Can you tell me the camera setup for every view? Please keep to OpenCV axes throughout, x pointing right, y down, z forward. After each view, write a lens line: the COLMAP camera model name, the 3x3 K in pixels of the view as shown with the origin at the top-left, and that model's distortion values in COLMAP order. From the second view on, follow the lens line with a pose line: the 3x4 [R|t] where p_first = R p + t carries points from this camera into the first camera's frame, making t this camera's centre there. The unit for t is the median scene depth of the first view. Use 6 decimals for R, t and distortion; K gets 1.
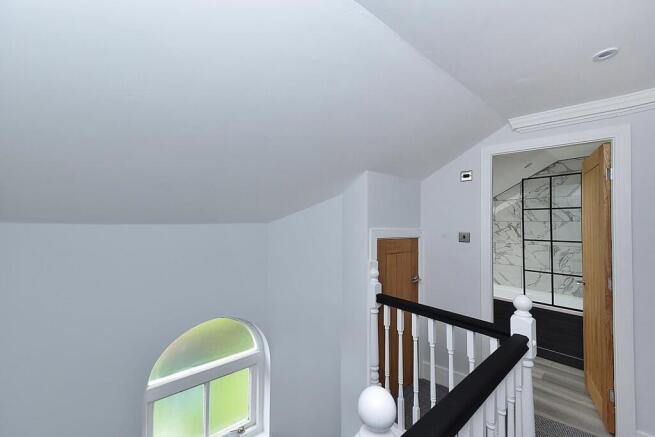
lens RADIAL K [[271.7, 0, 325.8], [0, 271.7, 218.3], [0, 0, 1]] dist [0.000909, 0.000031]
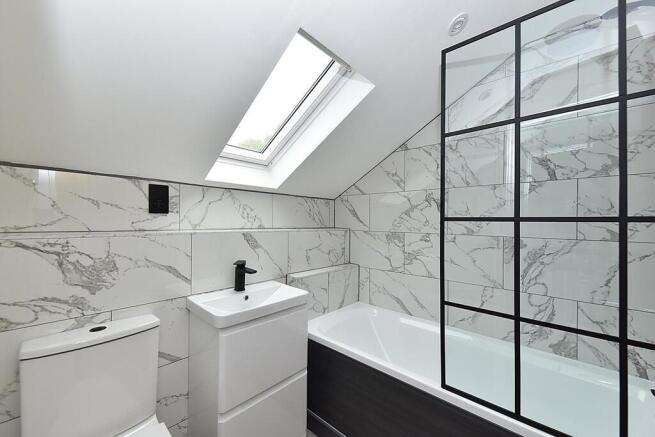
lens RADIAL K [[256.9, 0, 329.1], [0, 256.9, 219.6], [0, 0, 1]] dist [0.016192, 0.000033]
pose [[0.993532, 0.001268, 0.113546, 0.468097], [-0.002832, 0.999903, 0.013613, 0.063964], [-0.113517, -0.013847, 0.993440, 0.585314]]
